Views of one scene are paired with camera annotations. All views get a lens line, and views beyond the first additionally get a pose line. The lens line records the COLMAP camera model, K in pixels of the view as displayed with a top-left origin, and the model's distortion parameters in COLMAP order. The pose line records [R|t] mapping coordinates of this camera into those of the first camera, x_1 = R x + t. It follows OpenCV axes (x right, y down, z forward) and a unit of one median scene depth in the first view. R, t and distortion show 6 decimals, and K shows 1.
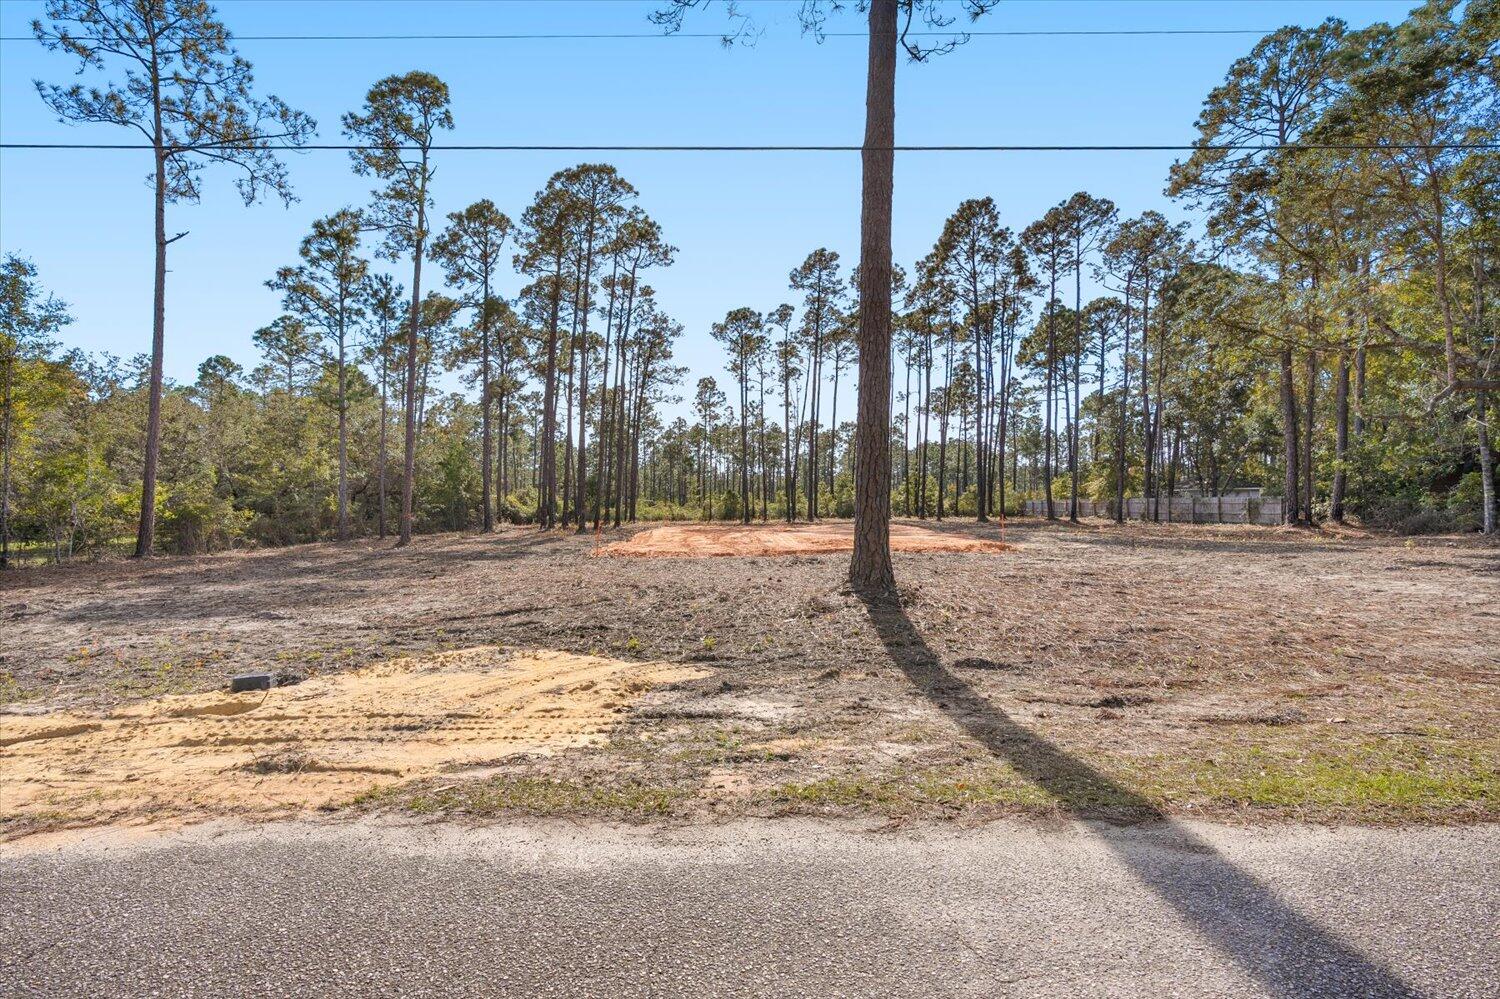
lens RADIAL K [[701.6, 0, 732.4], [0, 701.6, 512.9], [0, 0, 1]] dist [0.002012, 0.000907]
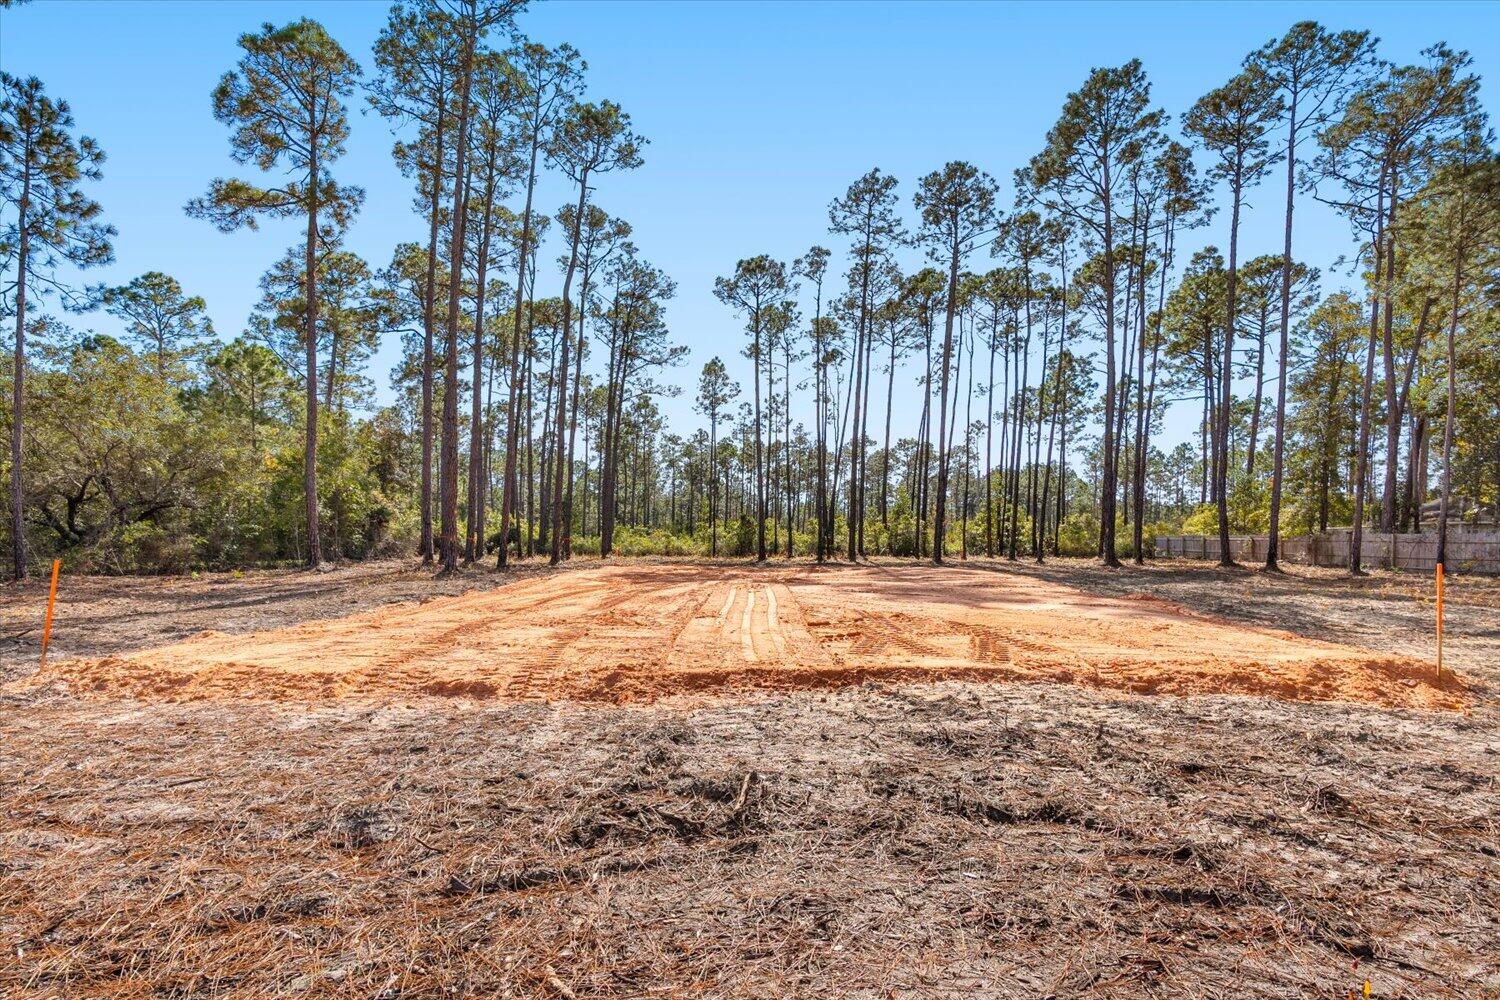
lens RADIAL K [[723.0, 0, 757.4], [0, 723.0, 522.8], [0, 0, 1]] dist [0.001220, 0.000472]
pose [[0.999306, 0.015333, -0.033950, 0.037516], [-0.016506, 0.999267, -0.034536, 0.000941], [0.033395, 0.035072, 0.998827, 0.255563]]
